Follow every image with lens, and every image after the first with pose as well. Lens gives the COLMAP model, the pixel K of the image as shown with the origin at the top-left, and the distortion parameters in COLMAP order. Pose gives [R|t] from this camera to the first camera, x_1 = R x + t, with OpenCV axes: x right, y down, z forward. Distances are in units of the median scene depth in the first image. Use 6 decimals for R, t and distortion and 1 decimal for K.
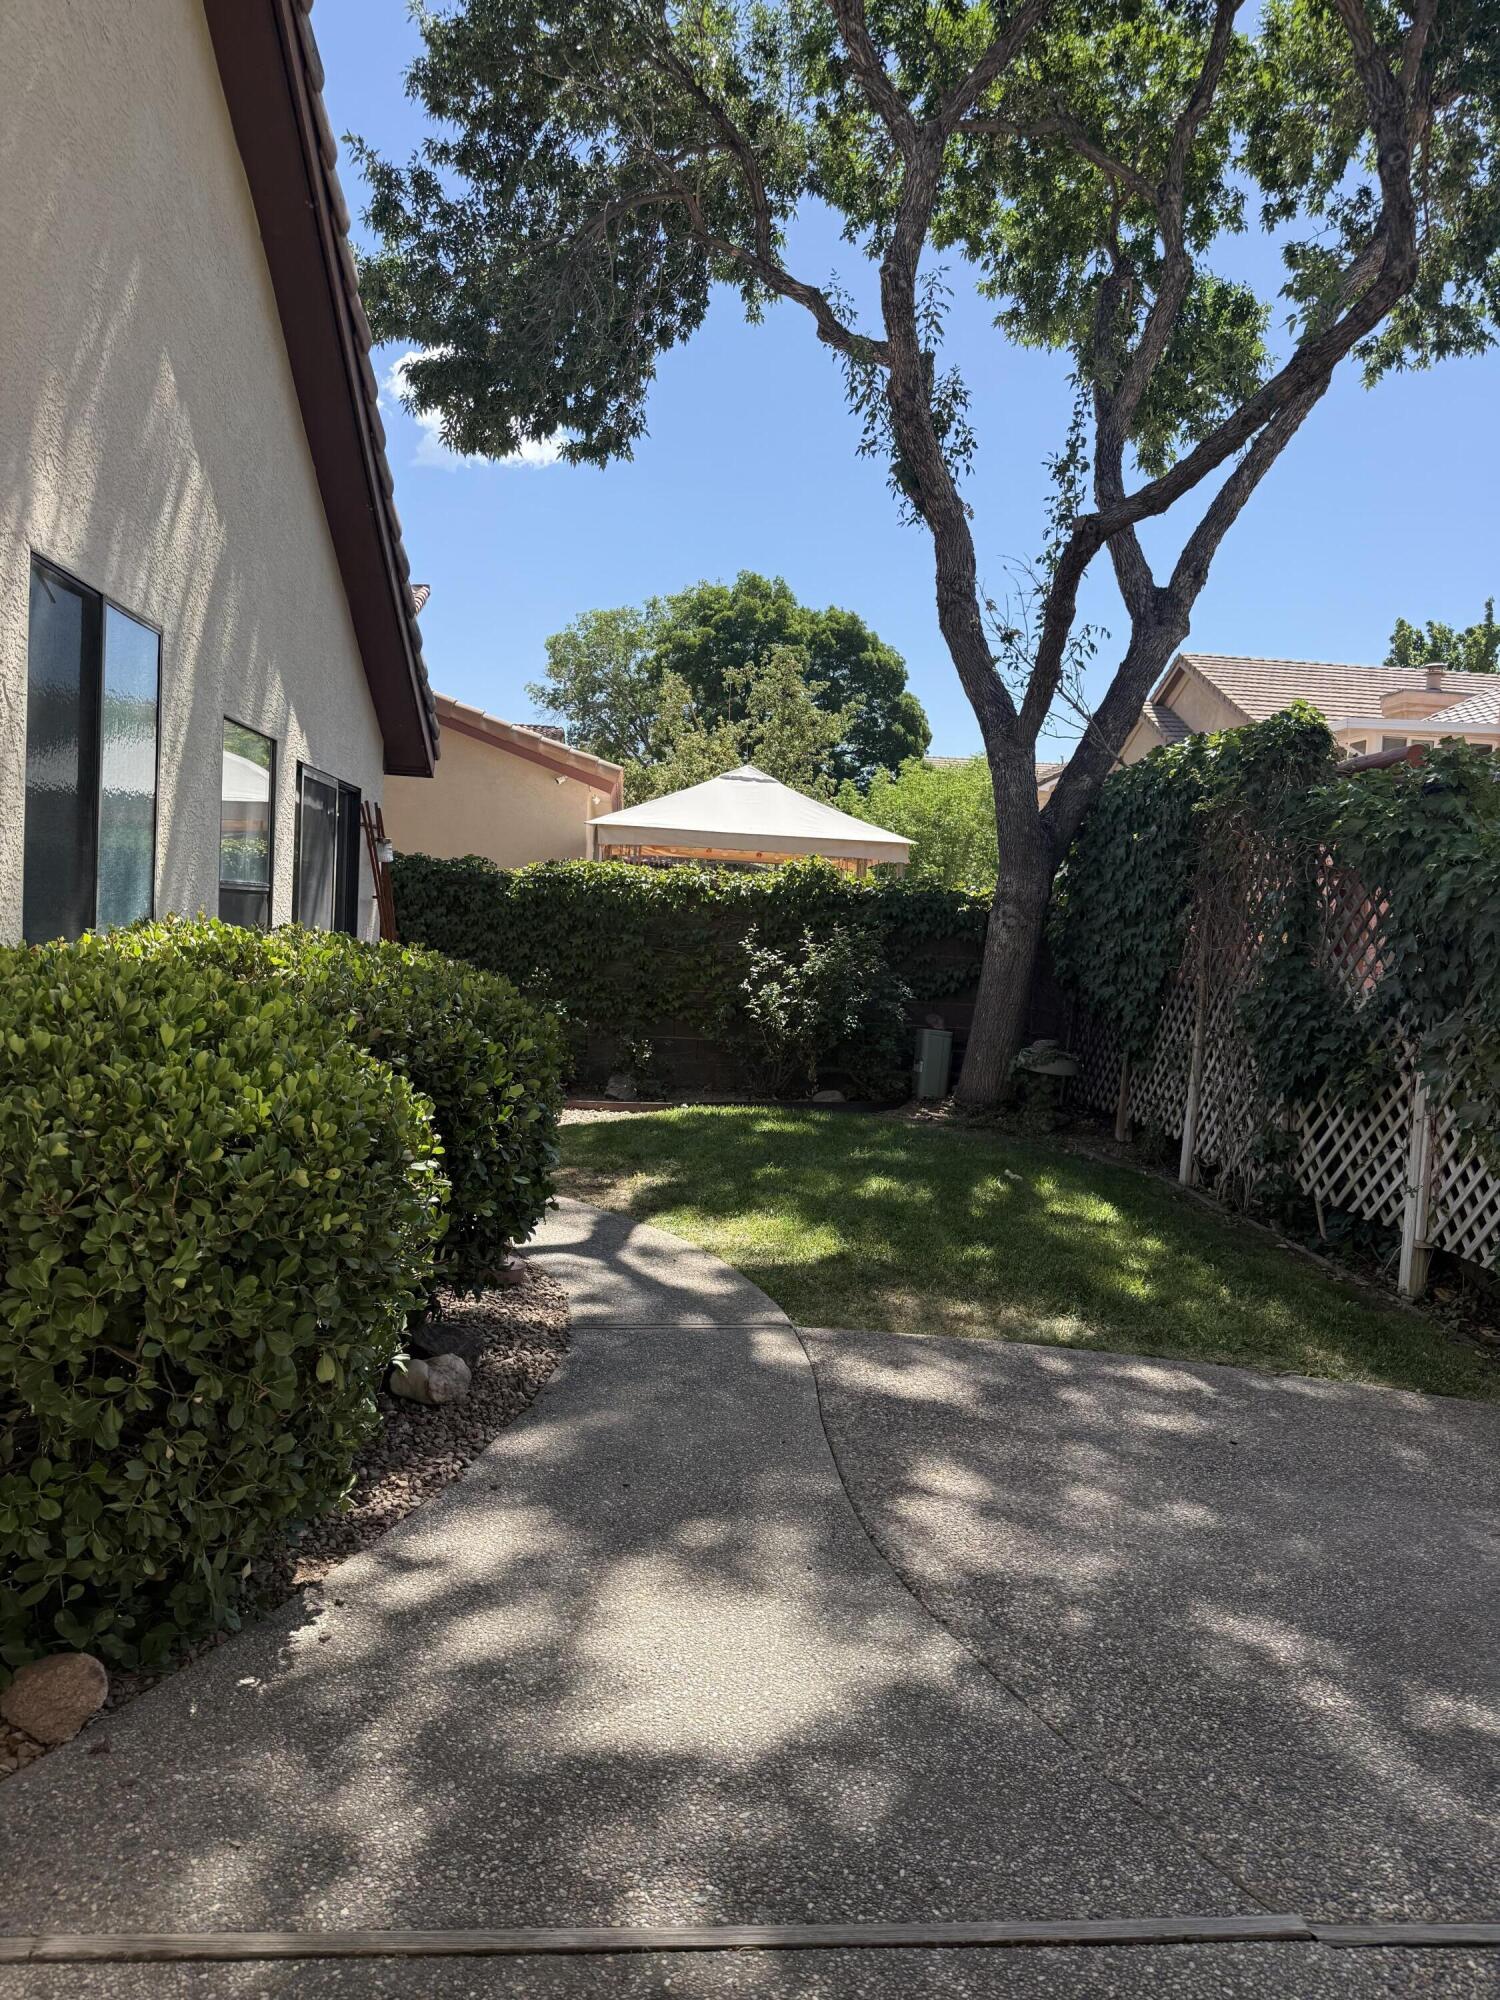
lens RADIAL K [[1405.6, 0, 752.1], [0, 1405.6, 996.1], [0, 0, 1]] dist [0.047243, -0.060752]
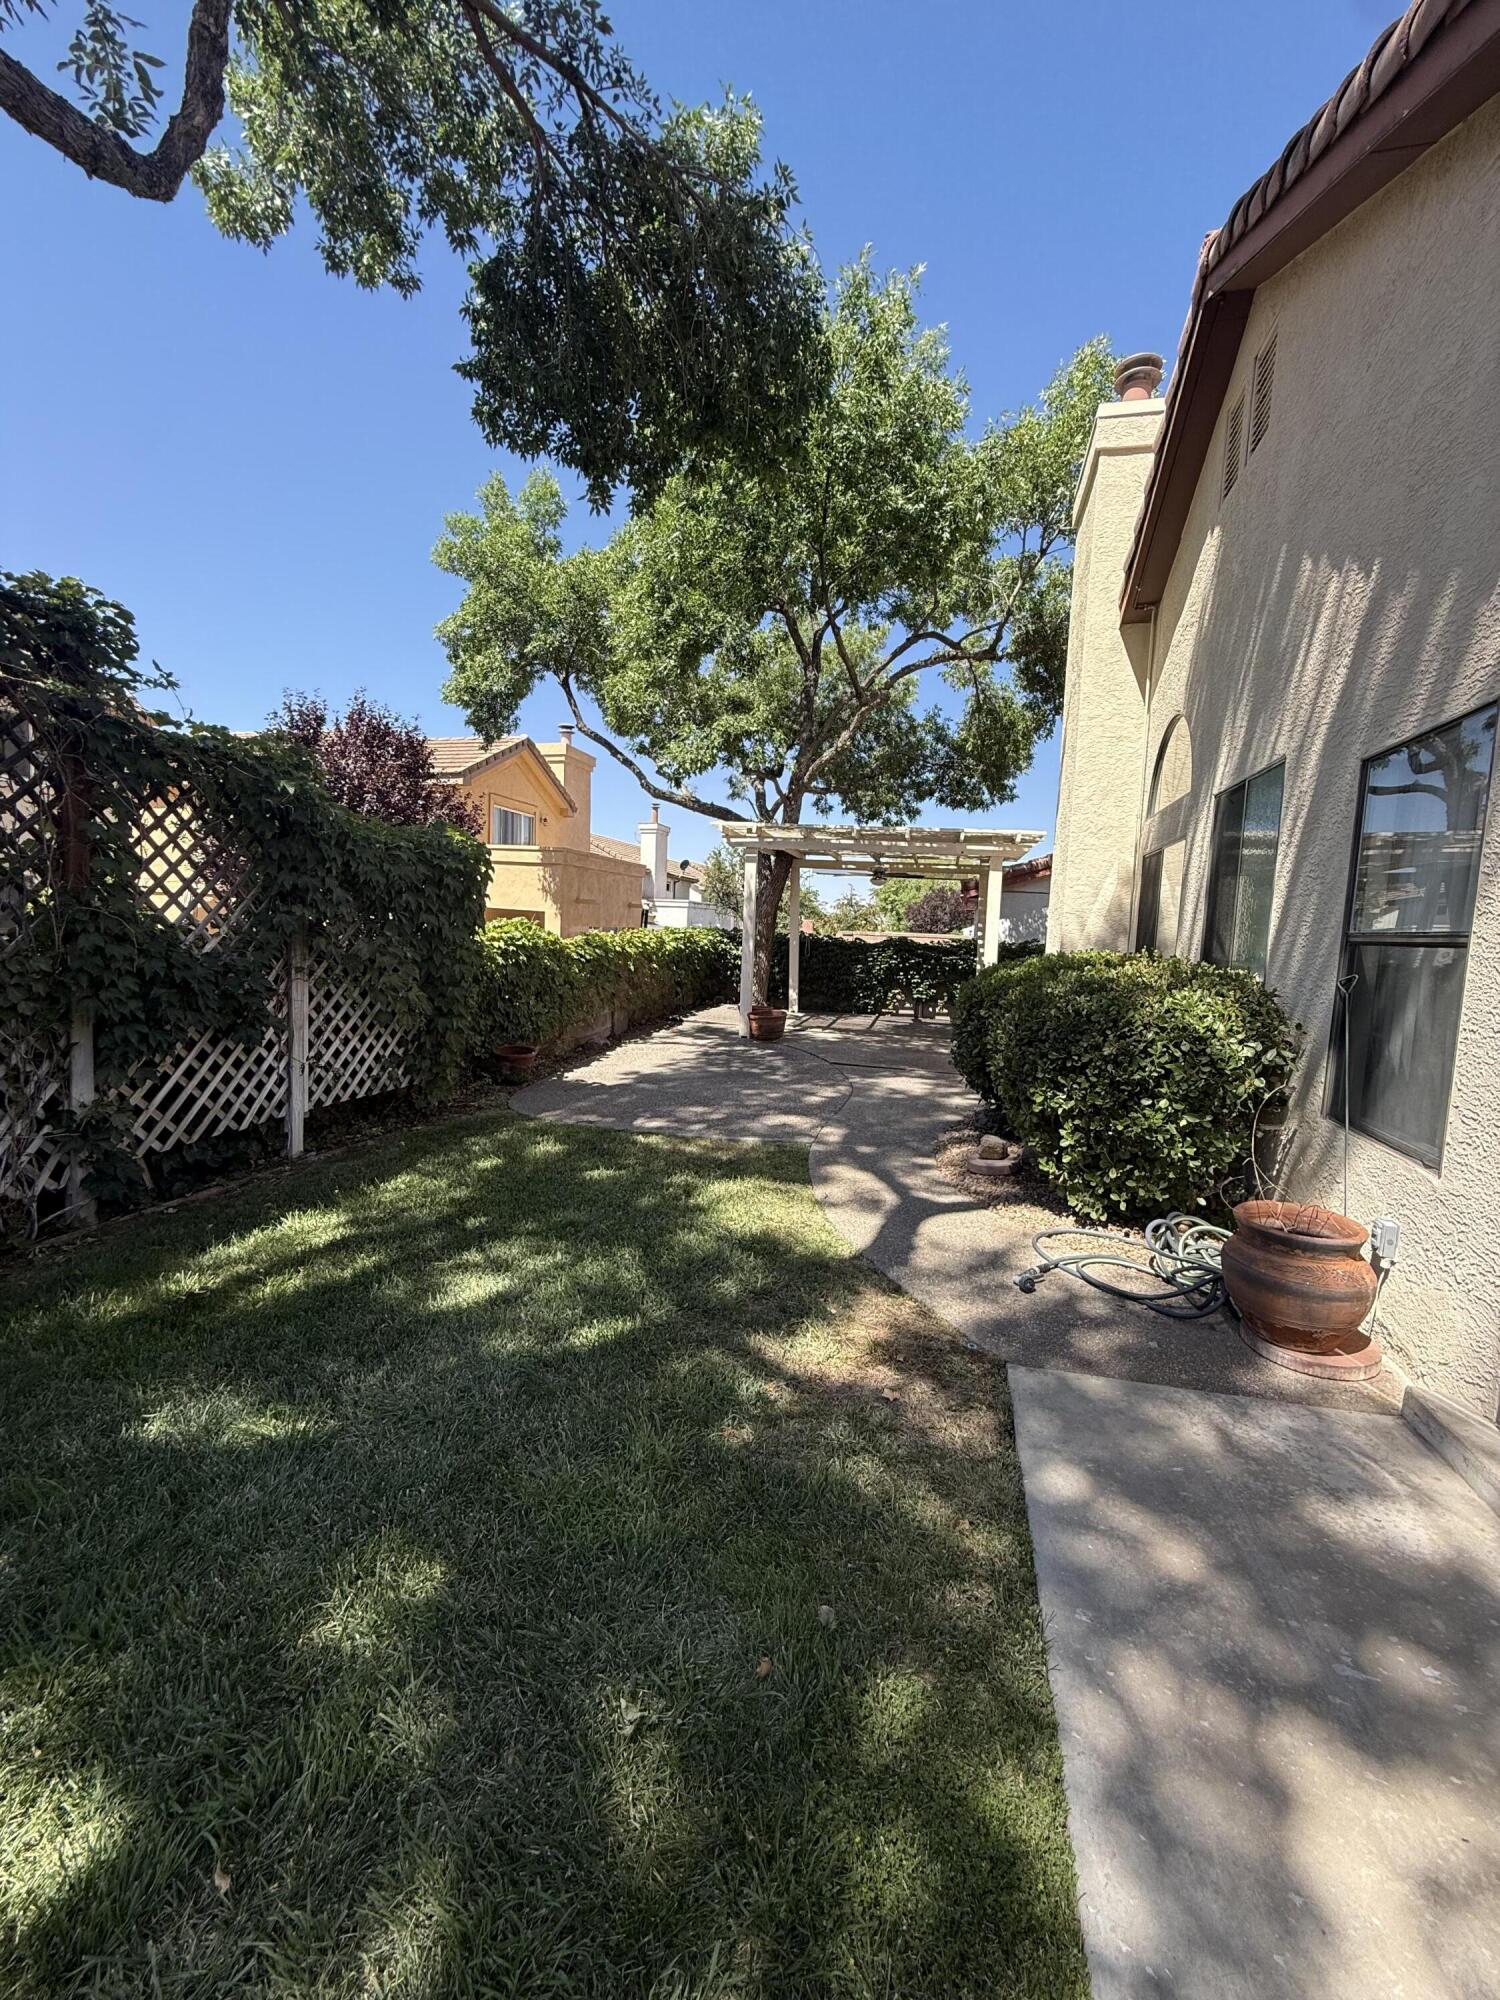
lens RADIAL K [[795.2, 0, 732.9], [0, 795.2, 989.0], [0, 0, 1]] dist [-0.003322, 0.000677]
pose [[-0.929324, -0.116684, 0.350345, -0.206458], [-0.071815, 0.987758, 0.138481, -0.100563], [-0.362215, 0.103534, -0.926327, 1.898460]]
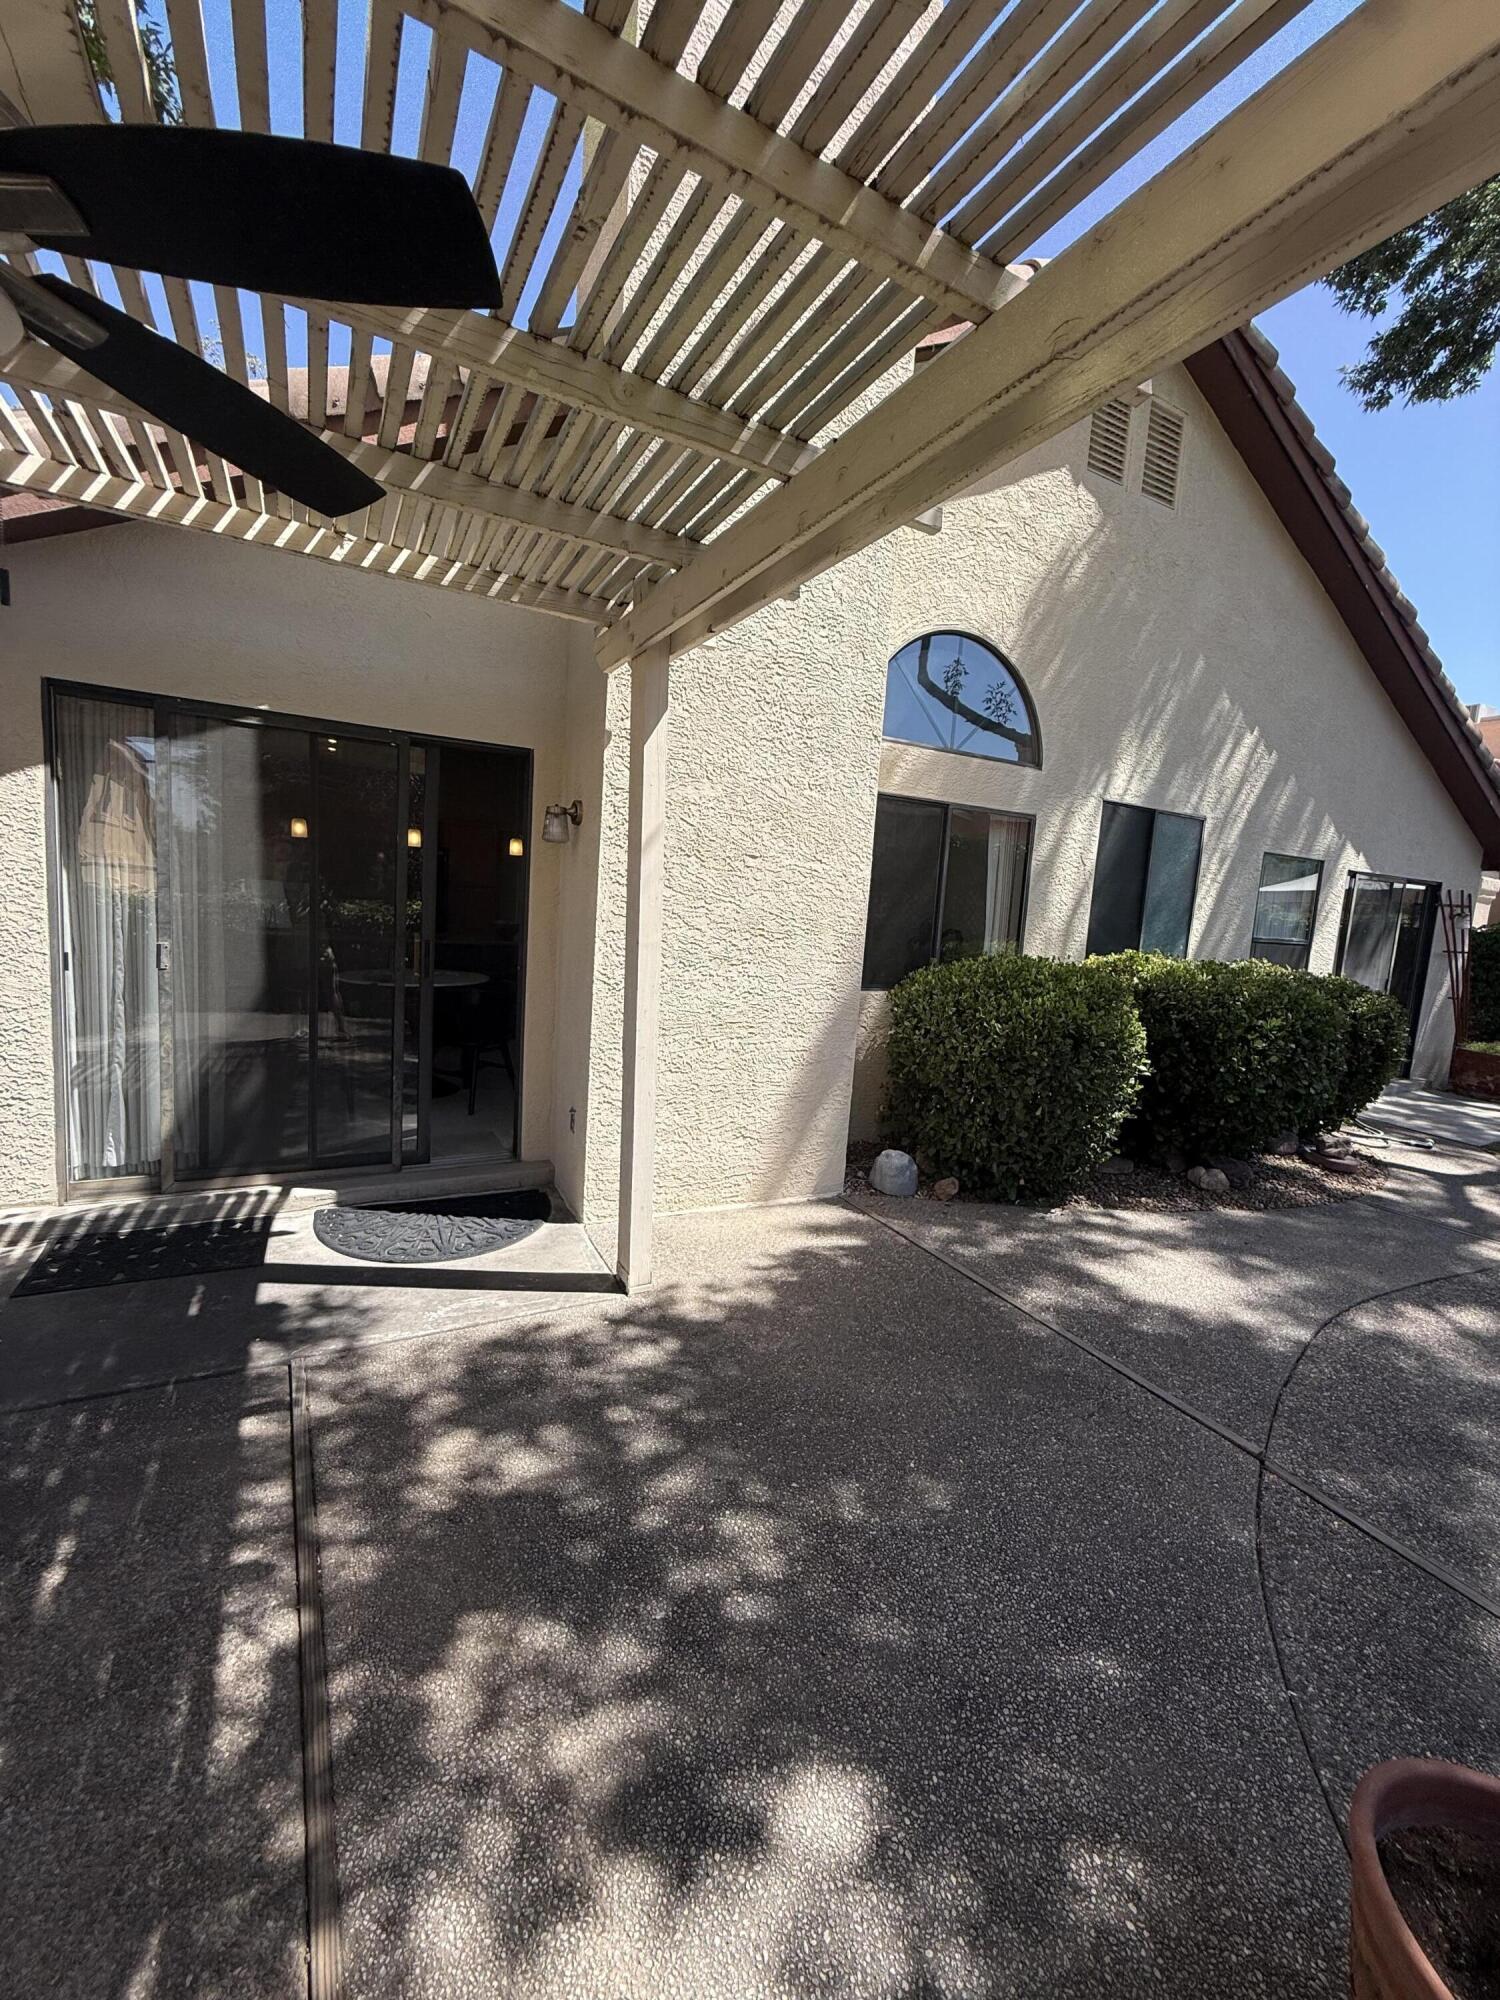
lens RADIAL K [[795.2, 0, 749.1], [0, 795.2, 1002.5], [0, 0, 1]] dist [-0.003322, 0.000677]
pose [[0.372621, 0.078489, -0.924658, 0.425804], [-0.094998, 0.994408, 0.046127, 0.025832], [0.923108, 0.070653, 0.377994, -0.049251]]
